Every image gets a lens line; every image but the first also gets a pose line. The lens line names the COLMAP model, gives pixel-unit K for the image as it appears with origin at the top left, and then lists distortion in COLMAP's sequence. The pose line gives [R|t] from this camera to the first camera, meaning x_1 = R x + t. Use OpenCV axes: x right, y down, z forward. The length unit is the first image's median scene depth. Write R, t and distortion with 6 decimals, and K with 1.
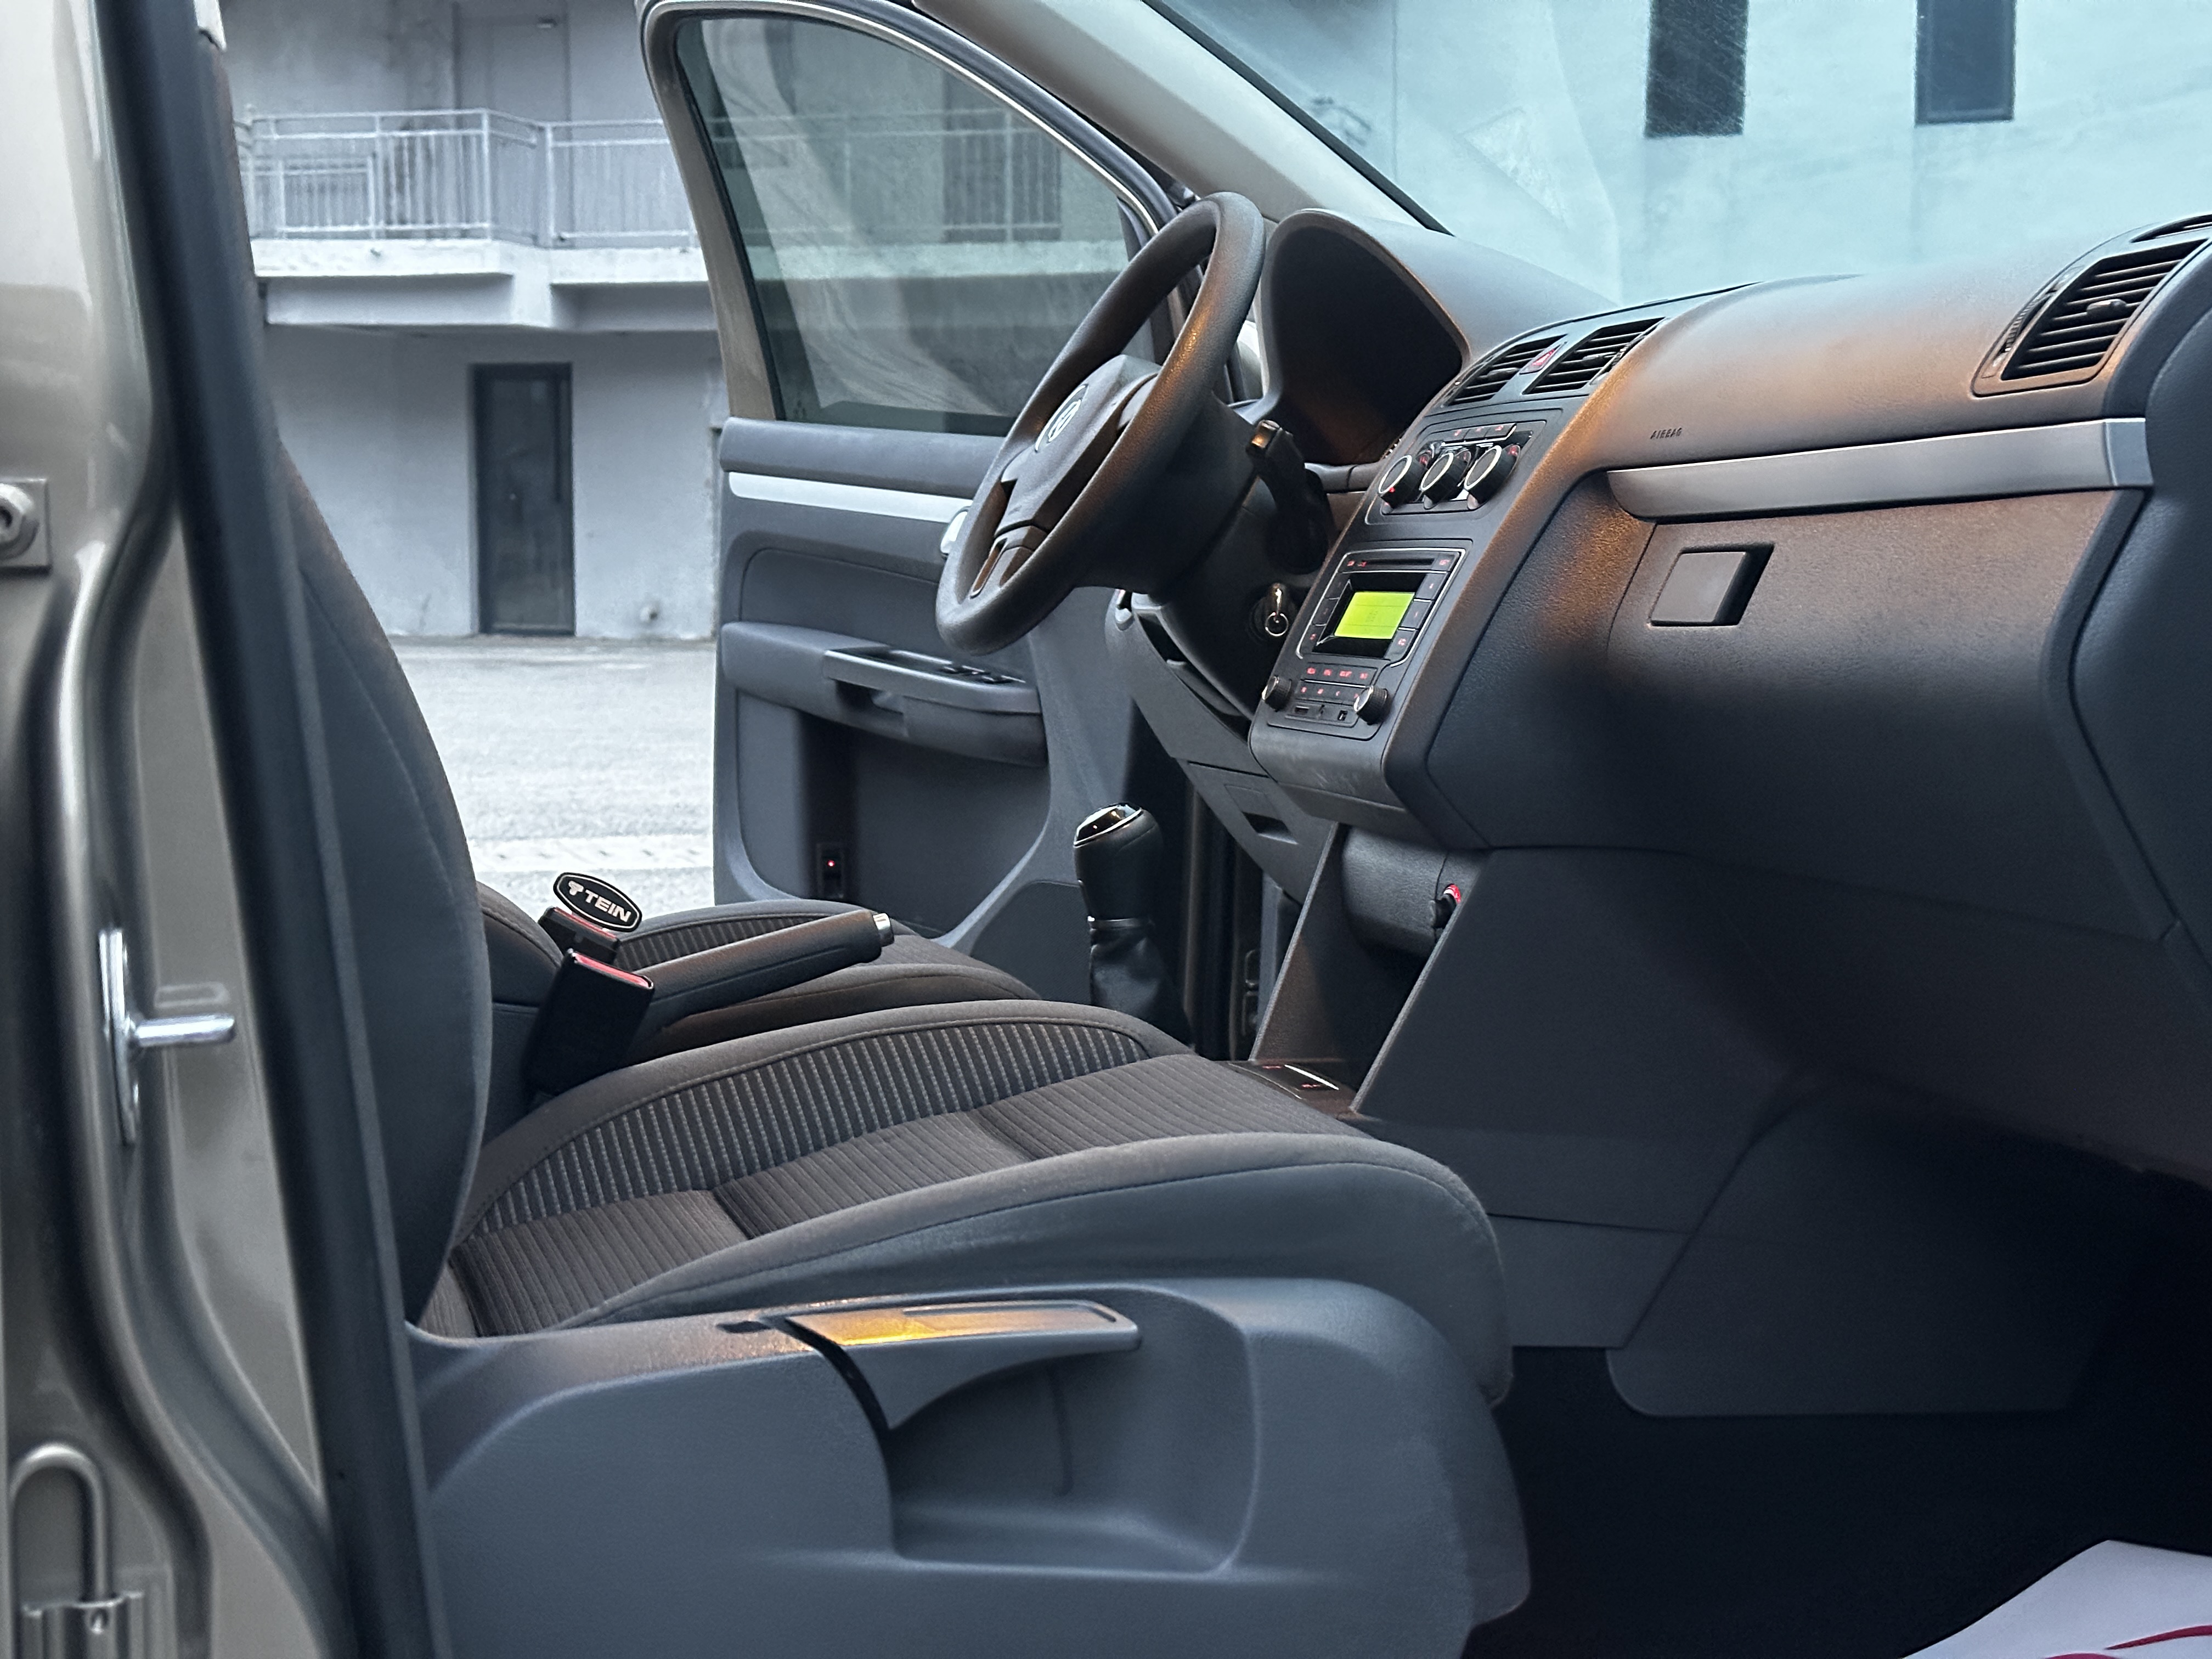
lens RADIAL K [[3111.3, 0, 1103.6], [0, 3111.3, 885.7], [0, 0, 1]] dist [0.133138, 0.000000]
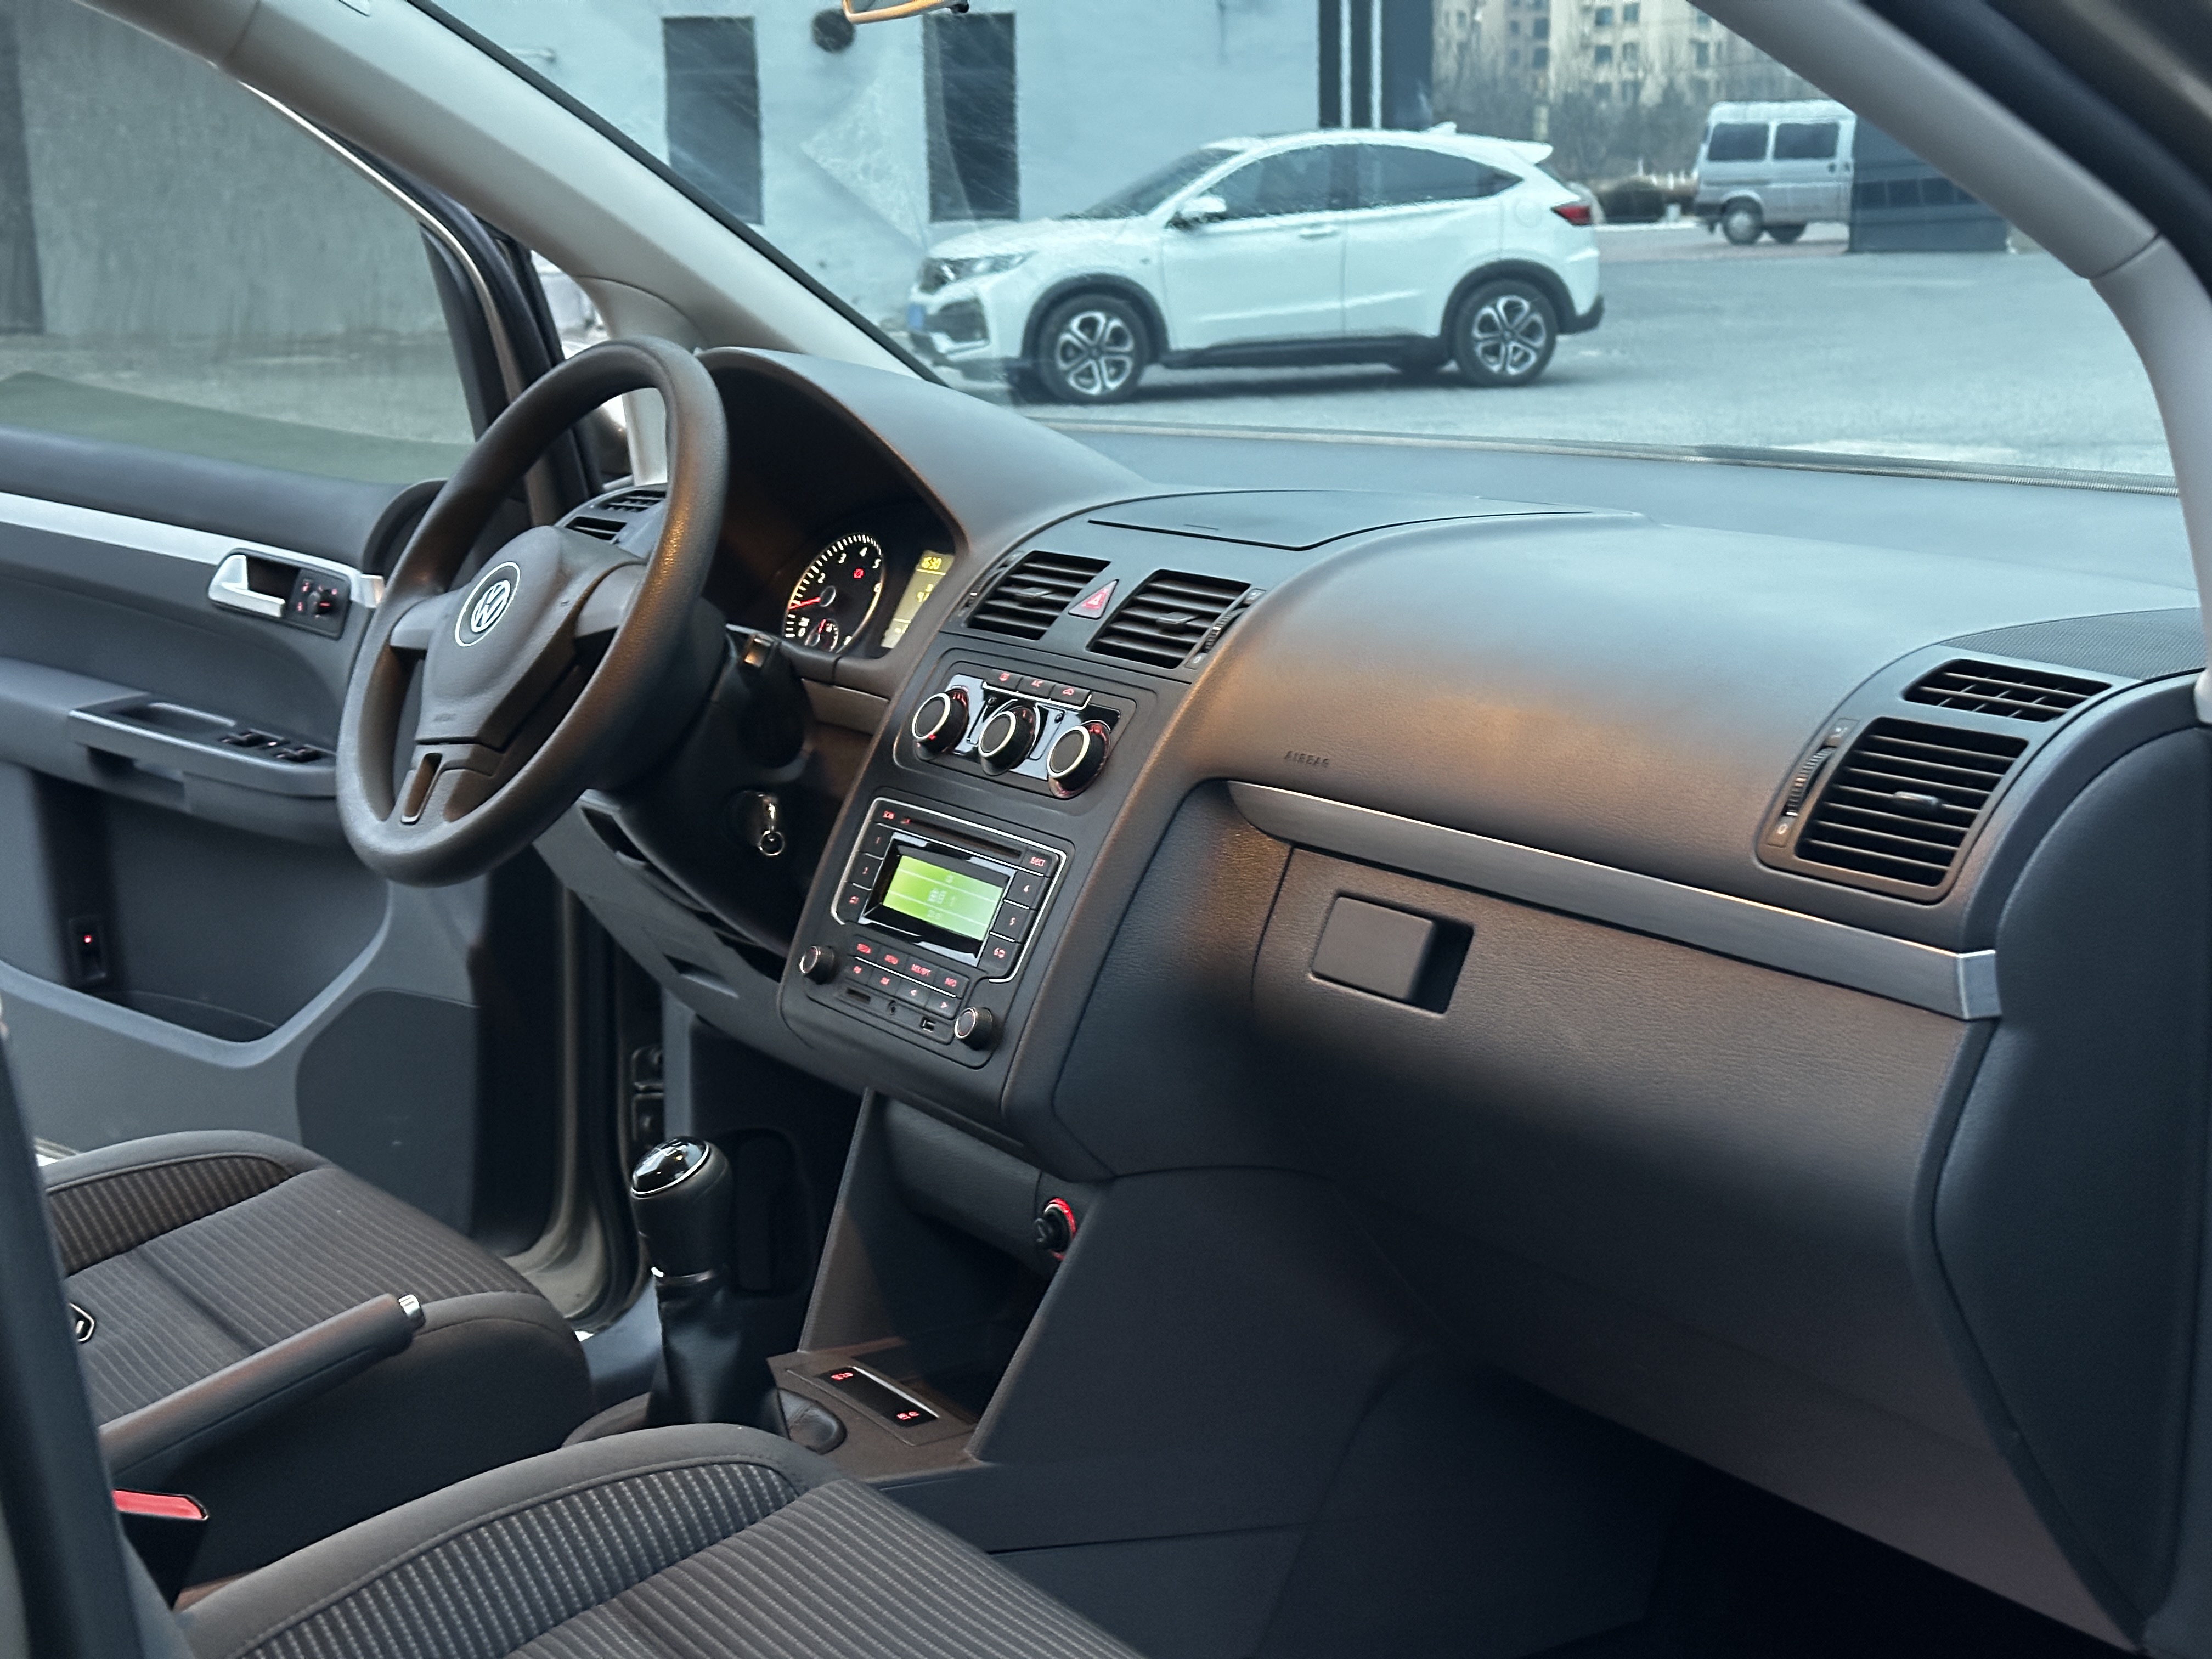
lens RADIAL K [[3111.3, 0, 1105.5], [0, 3111.3, 836.9], [0, 0, 1]] dist [0.133138, 0.000000]
pose [[0.944928, -0.090876, 0.314410, -0.100242], [0.051346, 0.989944, 0.131815, -0.146882], [-0.323226, -0.108412, 0.940091, 0.092055]]
